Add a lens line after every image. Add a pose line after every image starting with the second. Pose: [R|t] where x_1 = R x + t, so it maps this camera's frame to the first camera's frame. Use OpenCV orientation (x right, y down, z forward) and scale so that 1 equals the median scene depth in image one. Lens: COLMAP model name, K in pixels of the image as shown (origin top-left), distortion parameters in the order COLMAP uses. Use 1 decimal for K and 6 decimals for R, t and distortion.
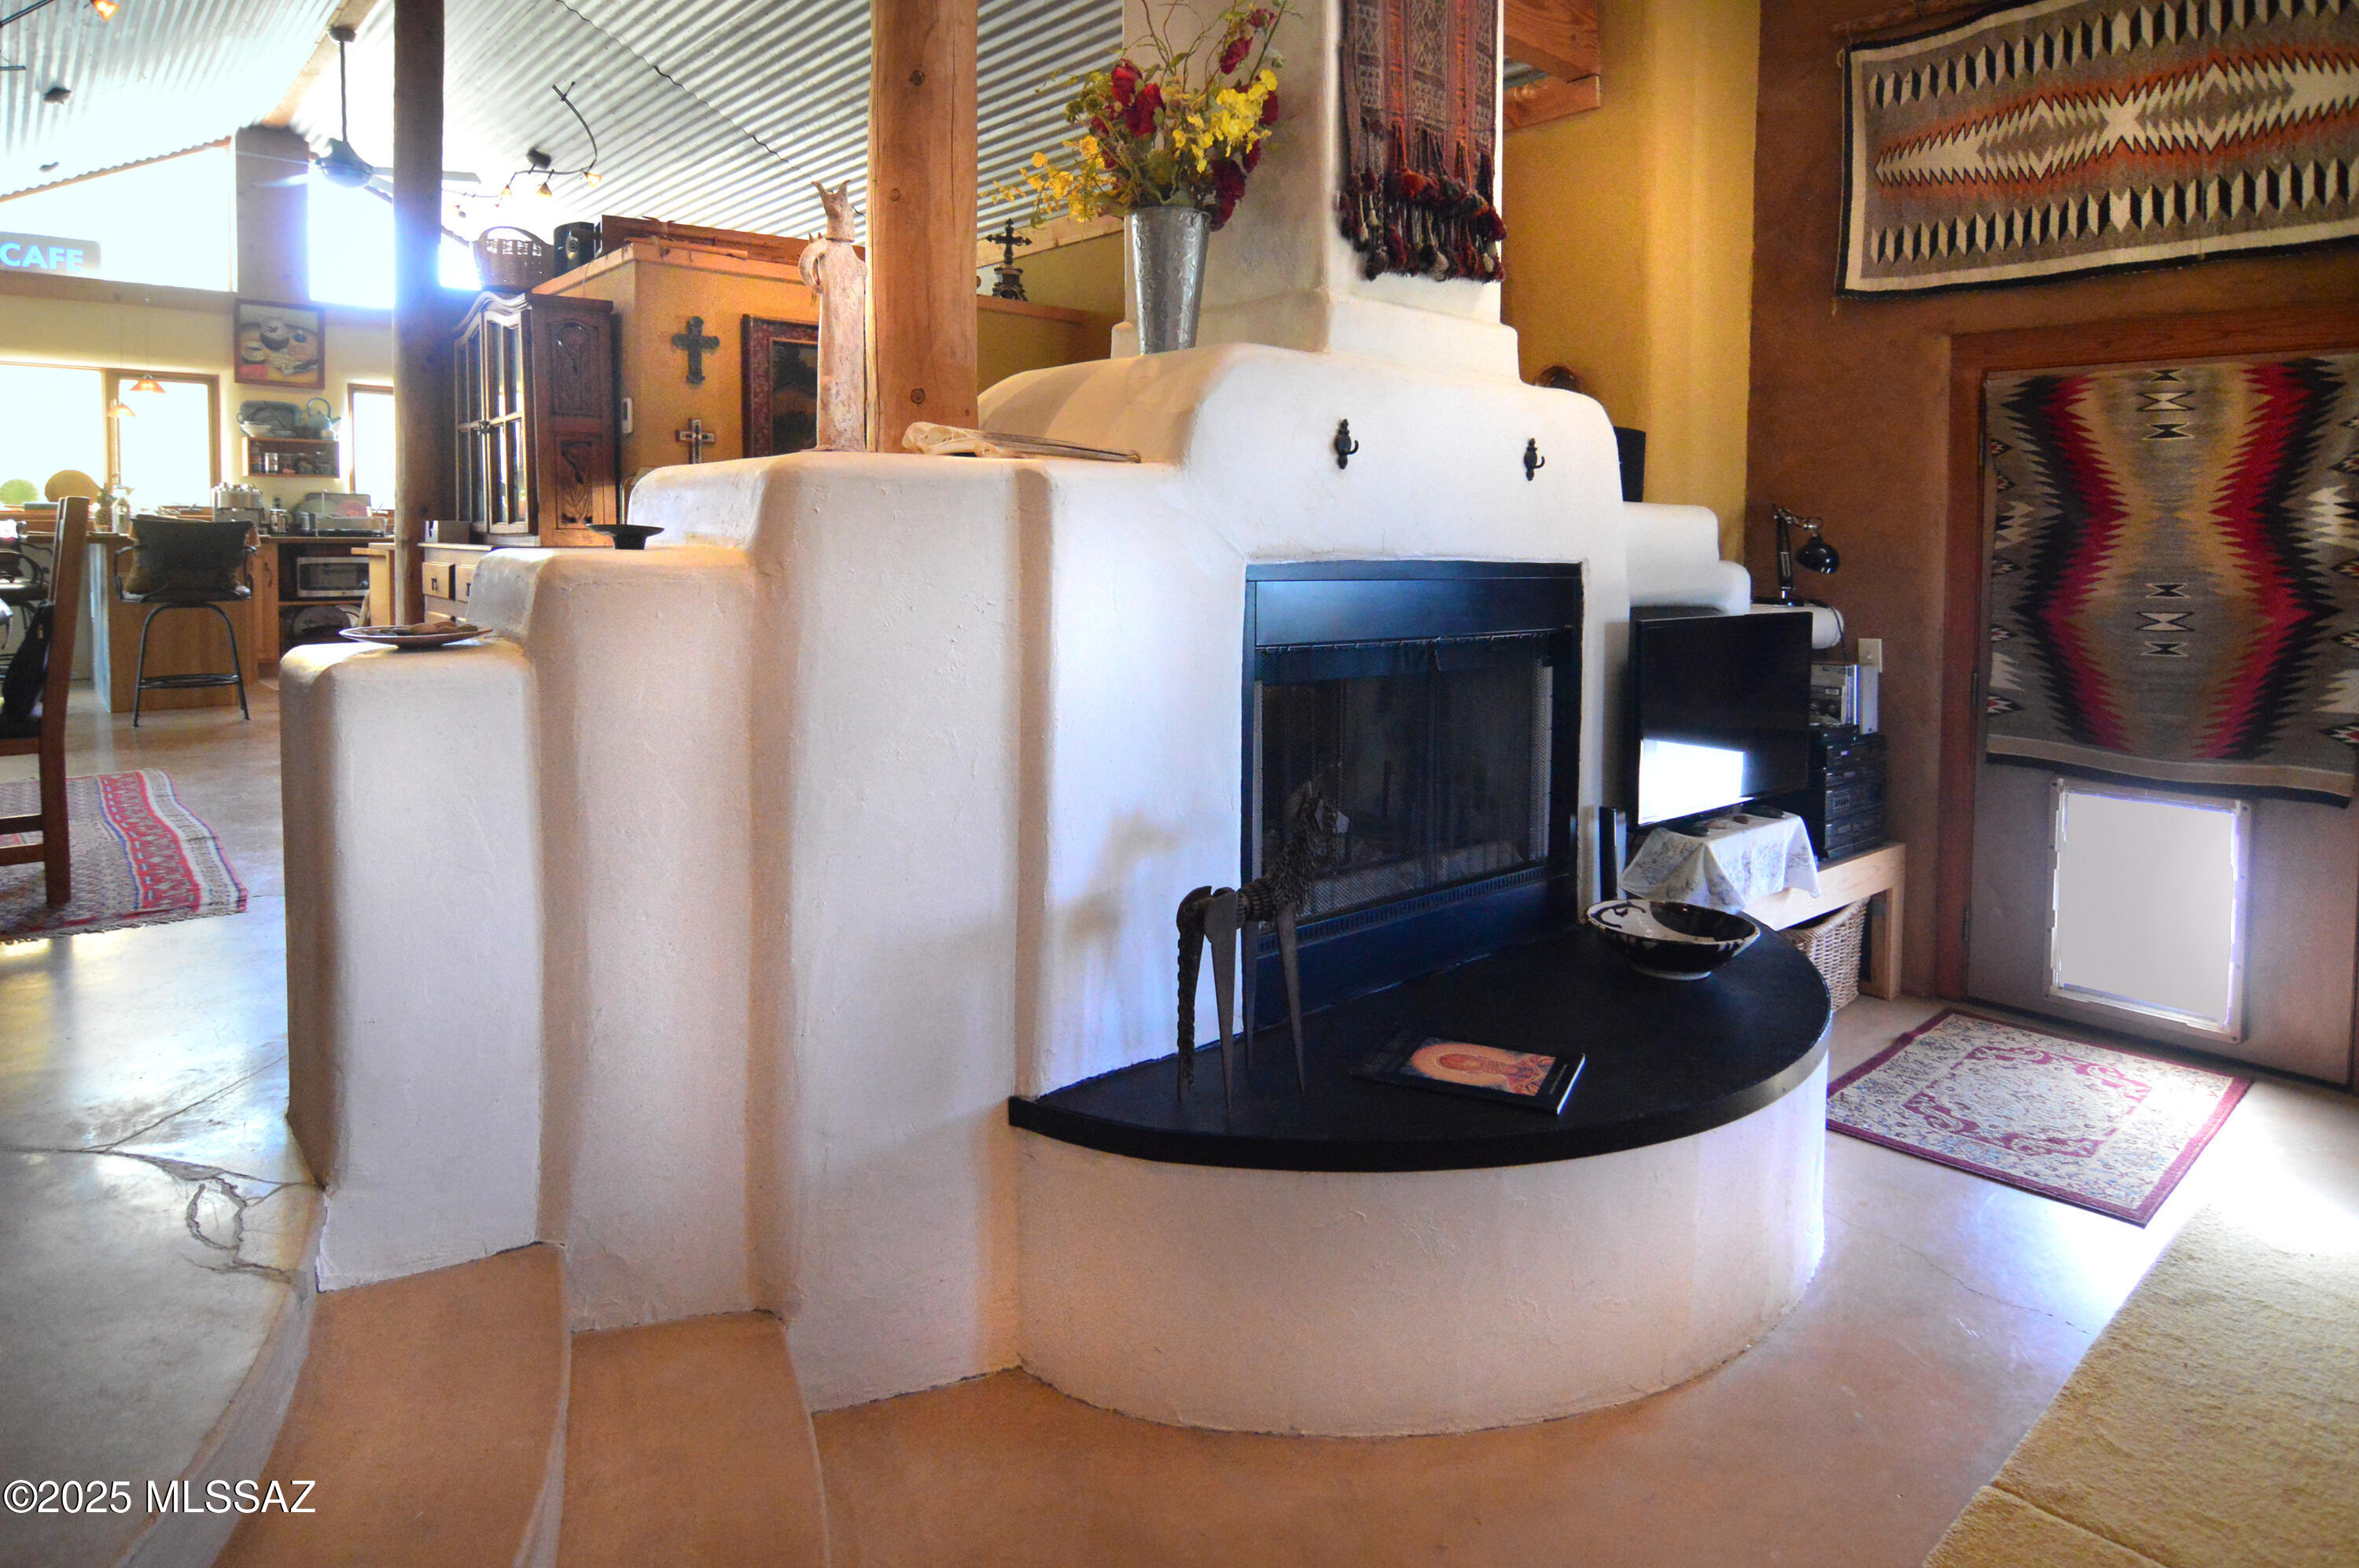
lens RADIAL K [[1306.1, 0, 1220.1], [0, 1306.1, 620.5], [0, 0, 1]] dist [-0.003486, -0.013385]
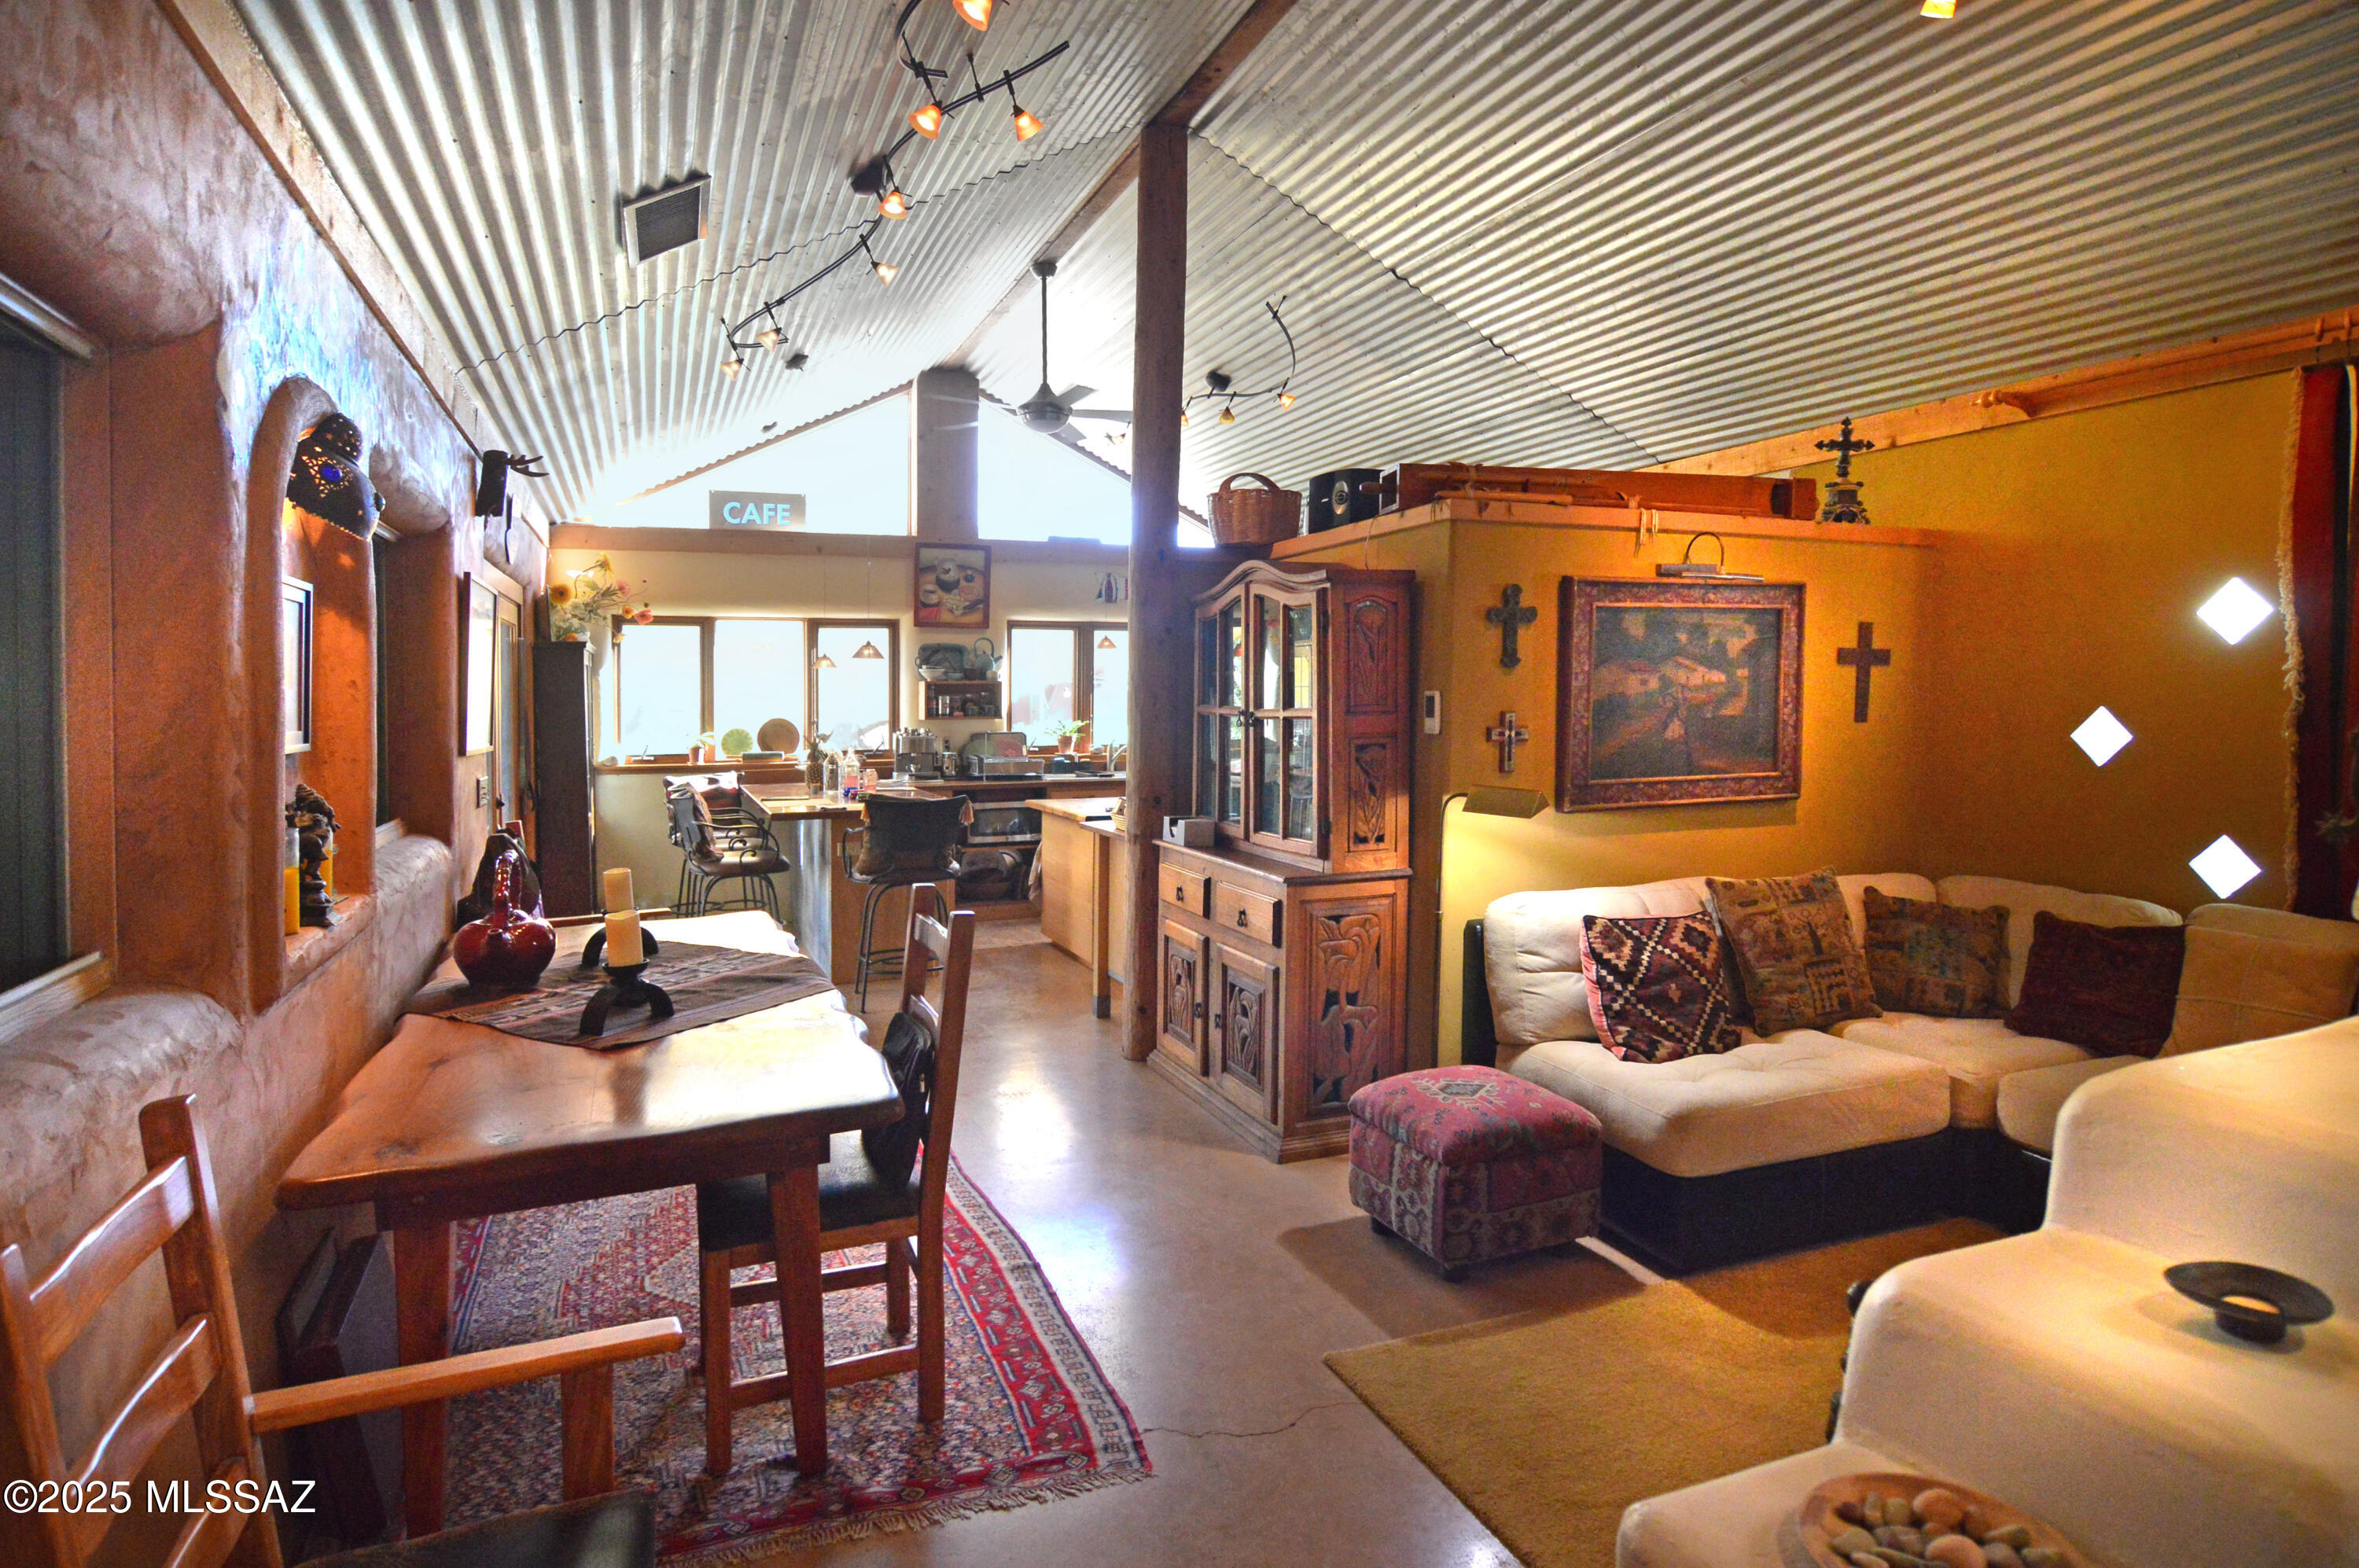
lens RADIAL K [[1267.8, 0, 1184.4], [0, 1267.8, 735.3], [0, 0, 1]] dist [0.000348, -0.014067]
pose [[0.942883, 0.009938, -0.332976, -0.271913], [-0.014048, 0.999852, -0.009937, -0.106597], [0.332828, 0.014047, 0.942883, 0.170844]]
